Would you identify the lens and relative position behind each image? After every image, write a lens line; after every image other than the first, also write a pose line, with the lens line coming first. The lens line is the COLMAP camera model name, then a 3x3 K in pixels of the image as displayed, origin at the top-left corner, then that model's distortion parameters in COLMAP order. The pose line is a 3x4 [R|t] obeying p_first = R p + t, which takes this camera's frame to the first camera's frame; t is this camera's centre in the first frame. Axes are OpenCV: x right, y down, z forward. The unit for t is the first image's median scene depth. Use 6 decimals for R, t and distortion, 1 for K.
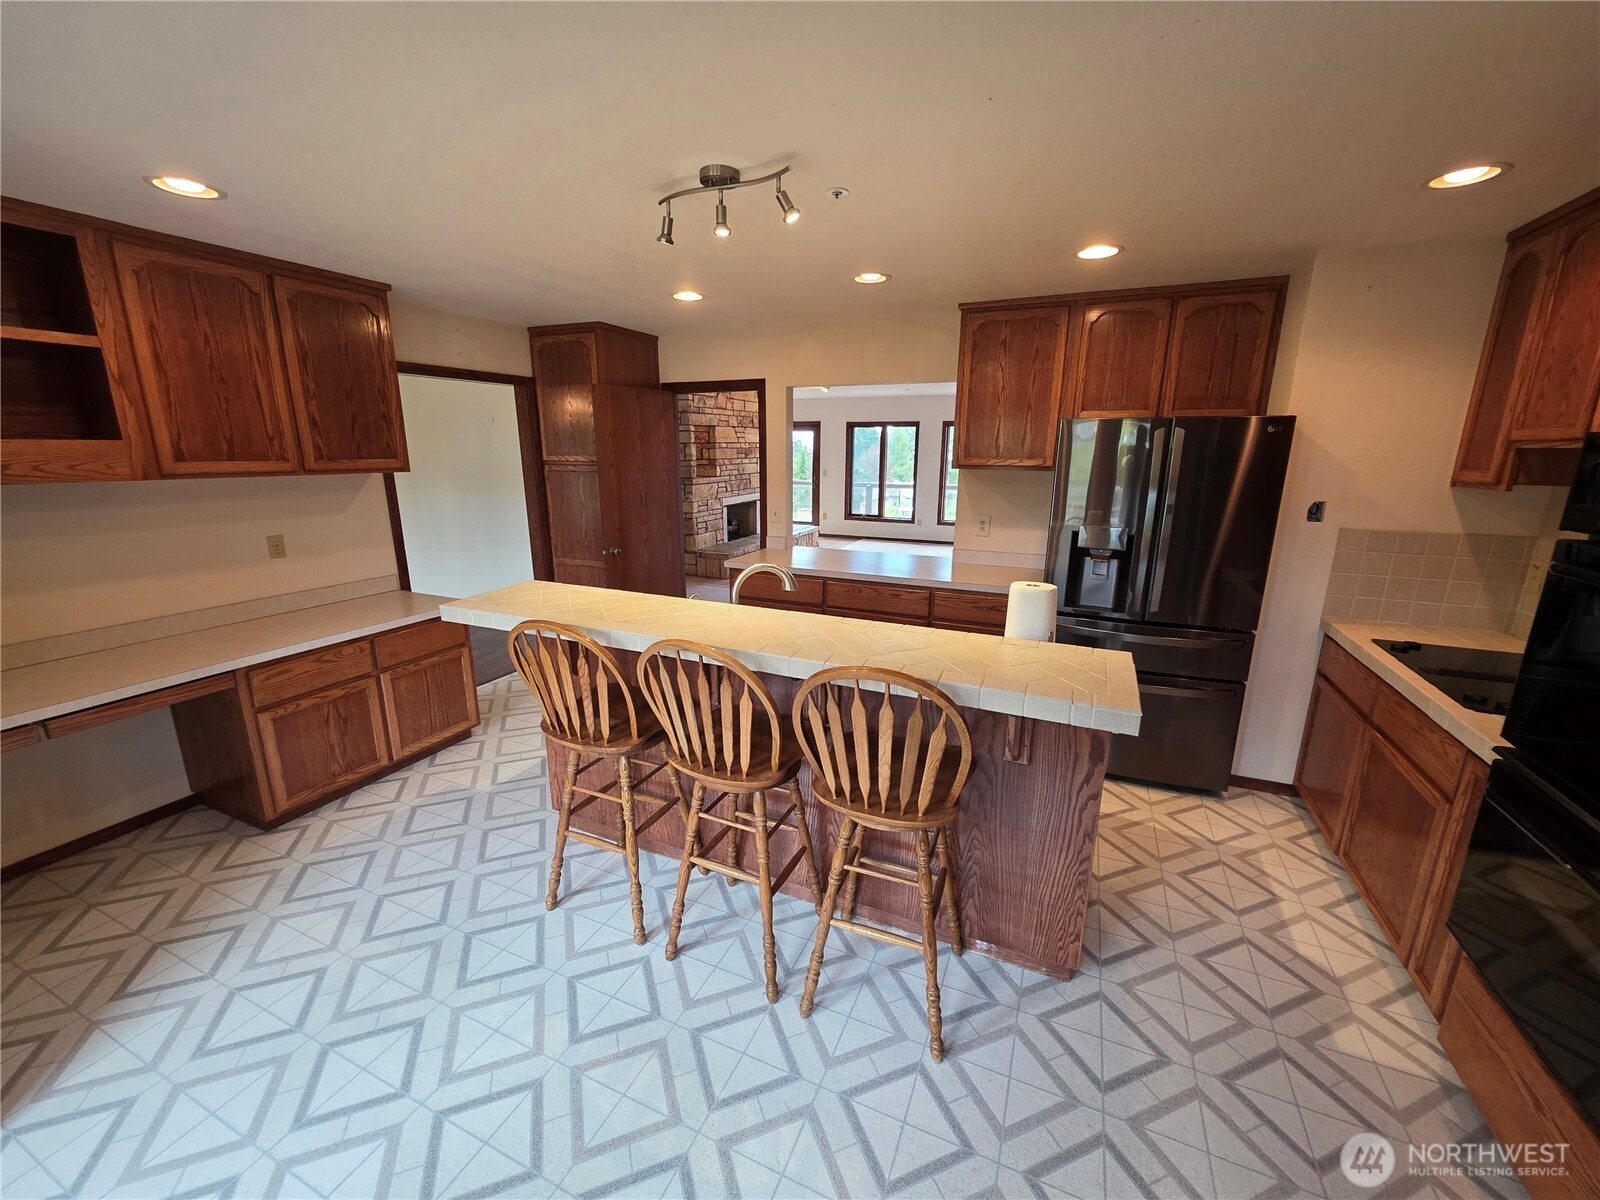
lens RADIAL K [[642.8, 0, 797.4], [0, 642.8, 602.8], [0, 0, 1]] dist [0.008878, -0.000949]
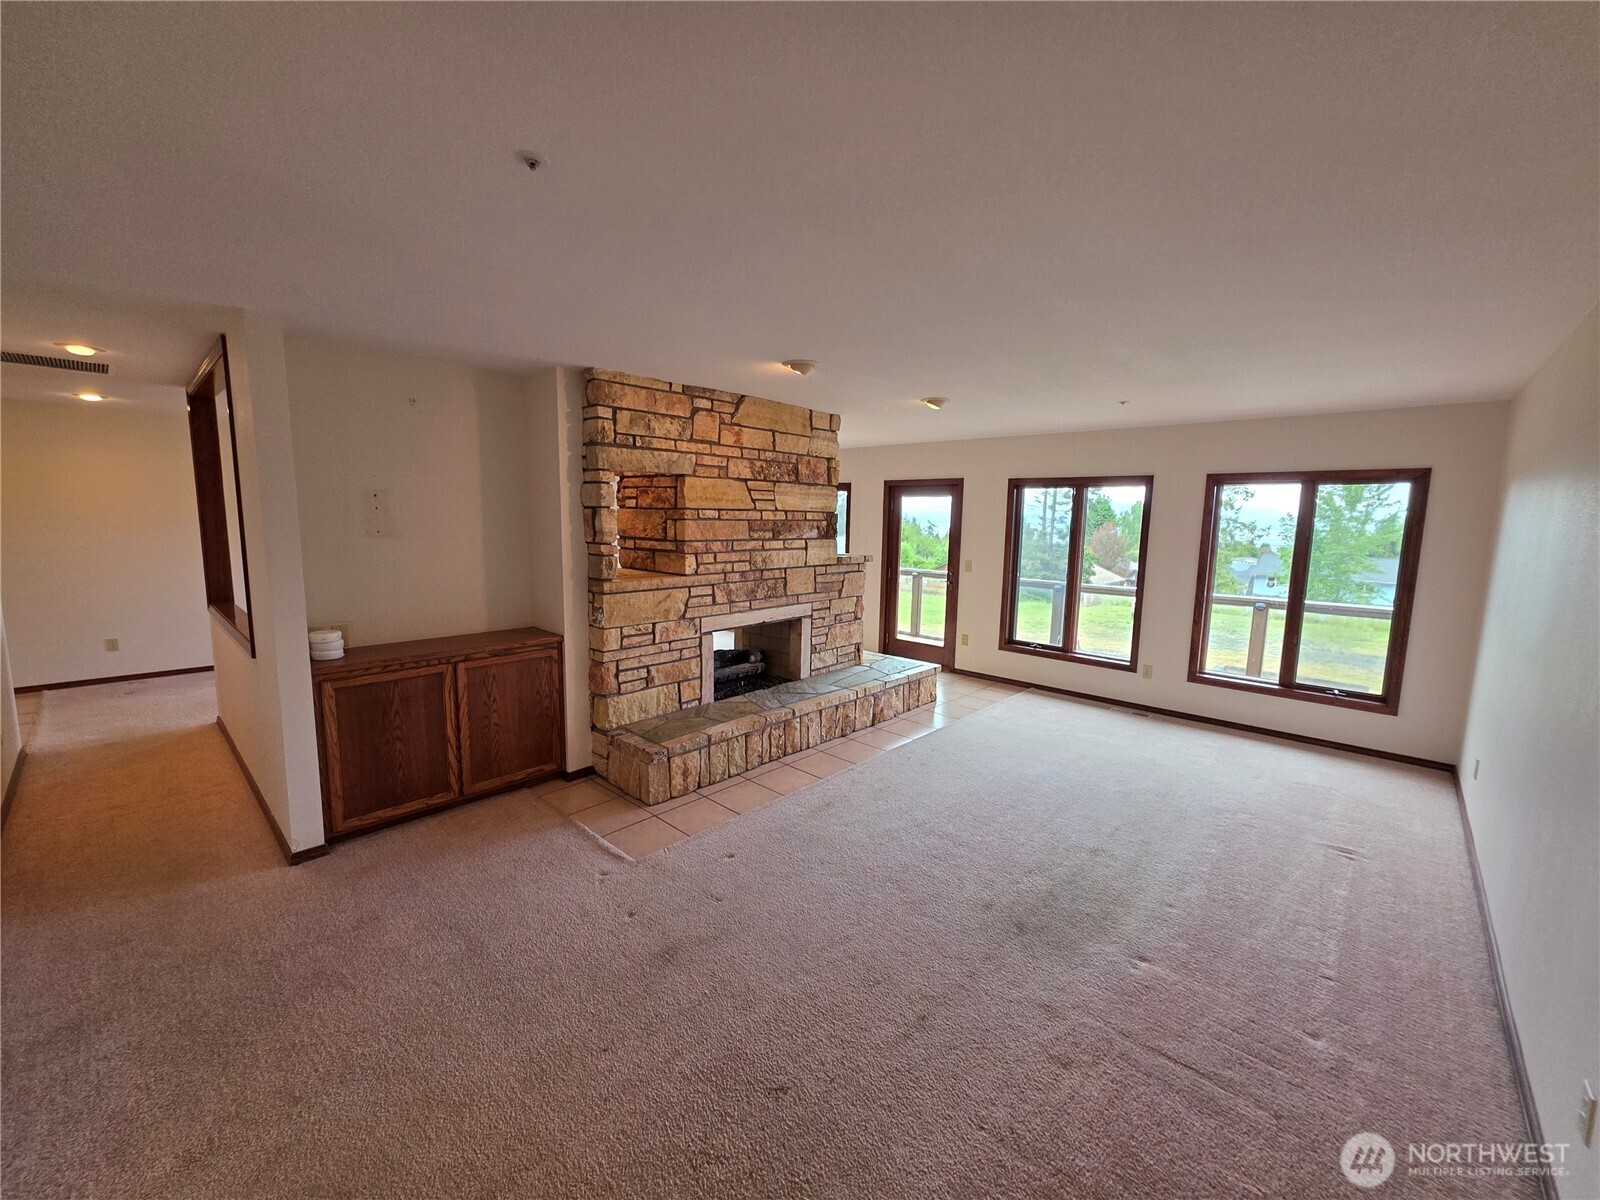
lens RADIAL K [[642.8, 0, 805.3], [0, 642.8, 598.1], [0, 0, 1]] dist [0.008878, -0.000949]
pose [[0.947486, 0.053904, -0.315222, 0.113228], [-0.090957, 0.990406, -0.104033, -0.128909], [0.306590, 0.127241, 0.943299, 0.534263]]
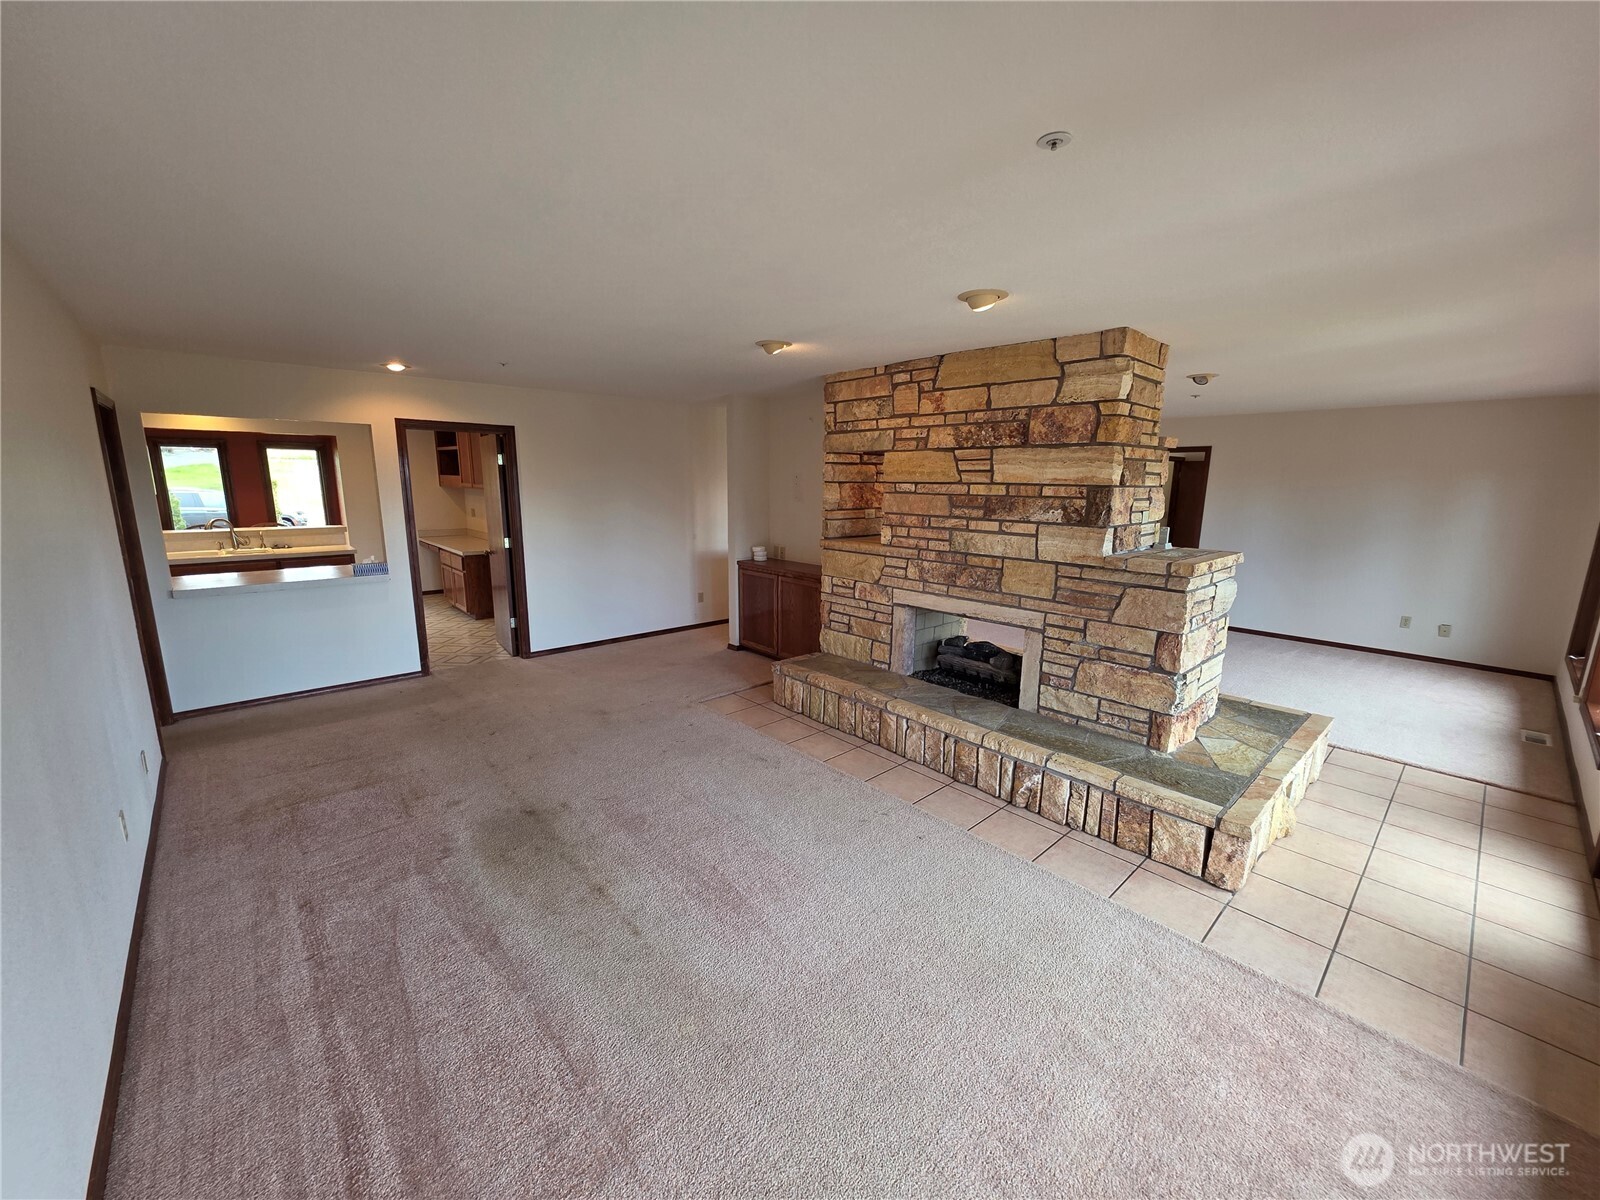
lens RADIAL K [[642.8, 0, 809.4], [0, 642.8, 600.5], [0, 0, 1]] dist [0.008878, -0.000949]
pose [[-0.398869, 0.165715, -0.901910, 0.368654], [-0.232143, 0.933251, 0.274139, -0.271106], [0.887138, 0.318717, -0.333775, 1.081950]]
